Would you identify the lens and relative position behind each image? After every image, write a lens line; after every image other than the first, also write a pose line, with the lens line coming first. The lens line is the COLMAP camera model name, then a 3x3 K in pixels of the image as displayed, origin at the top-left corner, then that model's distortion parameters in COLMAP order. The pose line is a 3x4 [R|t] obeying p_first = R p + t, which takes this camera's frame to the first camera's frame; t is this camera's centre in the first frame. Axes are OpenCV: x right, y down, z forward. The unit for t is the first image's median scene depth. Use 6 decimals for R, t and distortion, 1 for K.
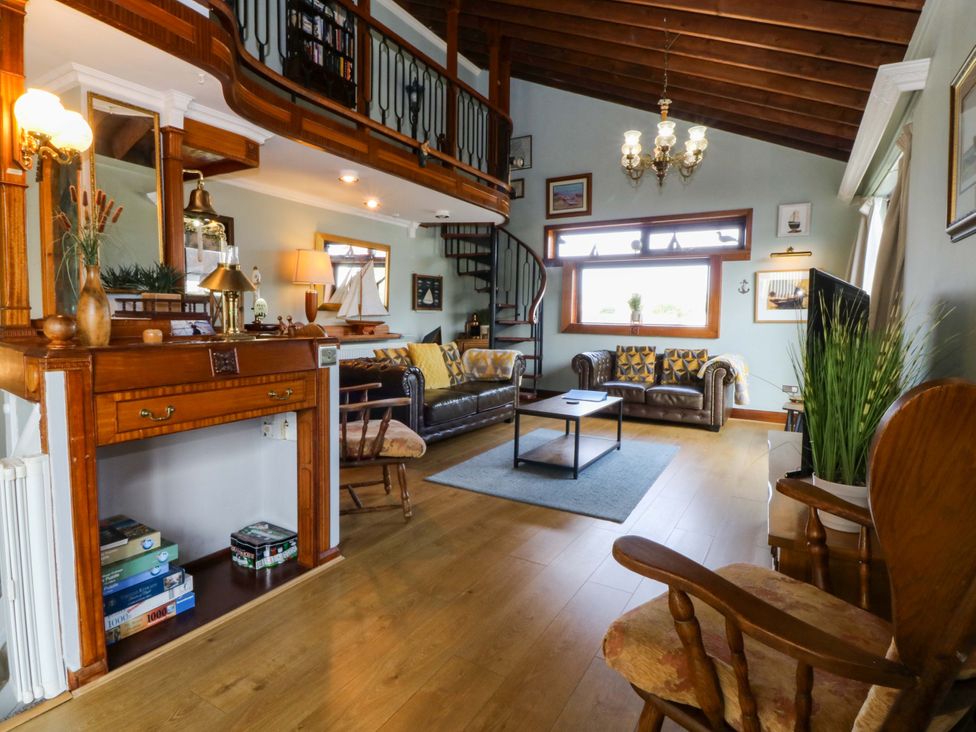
lens RADIAL K [[522.1, 0, 488.0], [0, 522.1, 366.0], [0, 0, 1]] dist [0.001174, -0.000101]
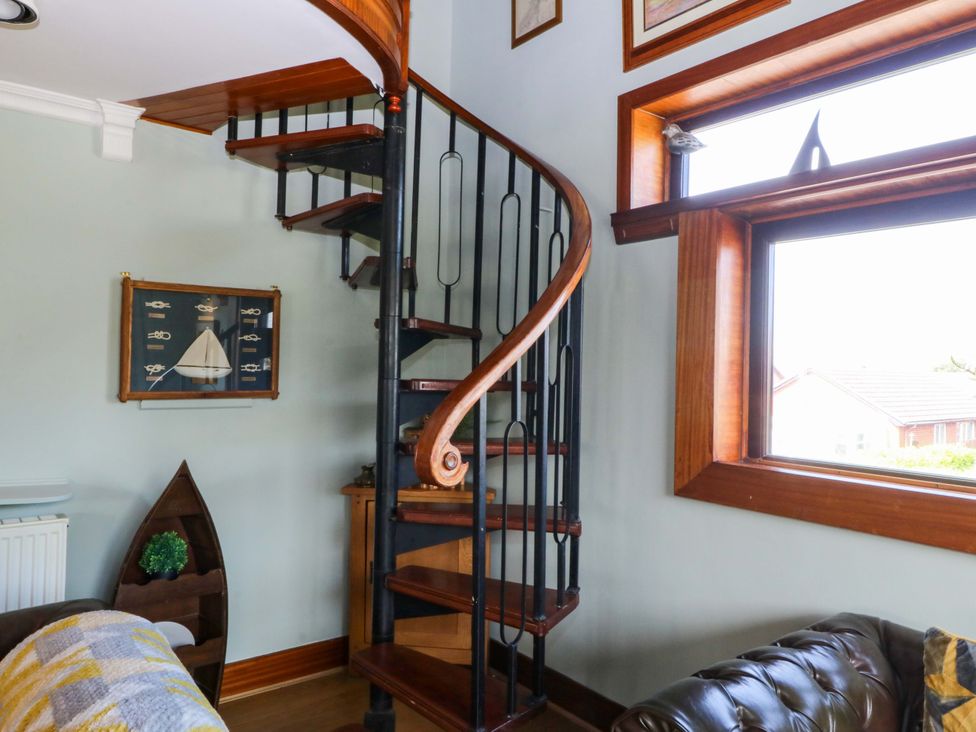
lens RADIAL K [[687.8, 0, 488.9], [0, 687.8, 361.6], [0, 0, 1]] dist [0.002849, -0.003211]
pose [[0.930113, -0.006069, -0.367224, 0.189856], [-0.037699, 0.993005, -0.111895, -0.091841], [0.365334, 0.117919, 0.923378, 0.704629]]
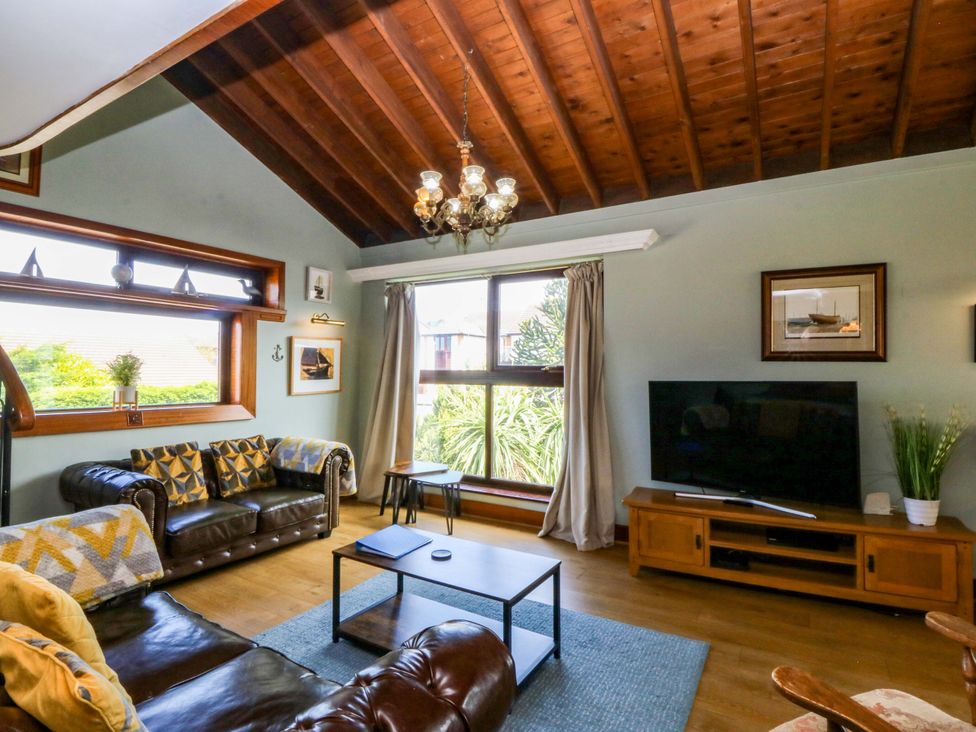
lens RADIAL K [[509.7, 0, 488.6], [0, 509.7, 352.6], [0, 0, 1]] dist [0.000863, -0.012826]
pose [[0.022836, 0.024833, 0.999431, -0.278861], [0.089231, 0.995651, -0.026778, -0.092028], [-0.995749, 0.089792, 0.020521, 0.593408]]
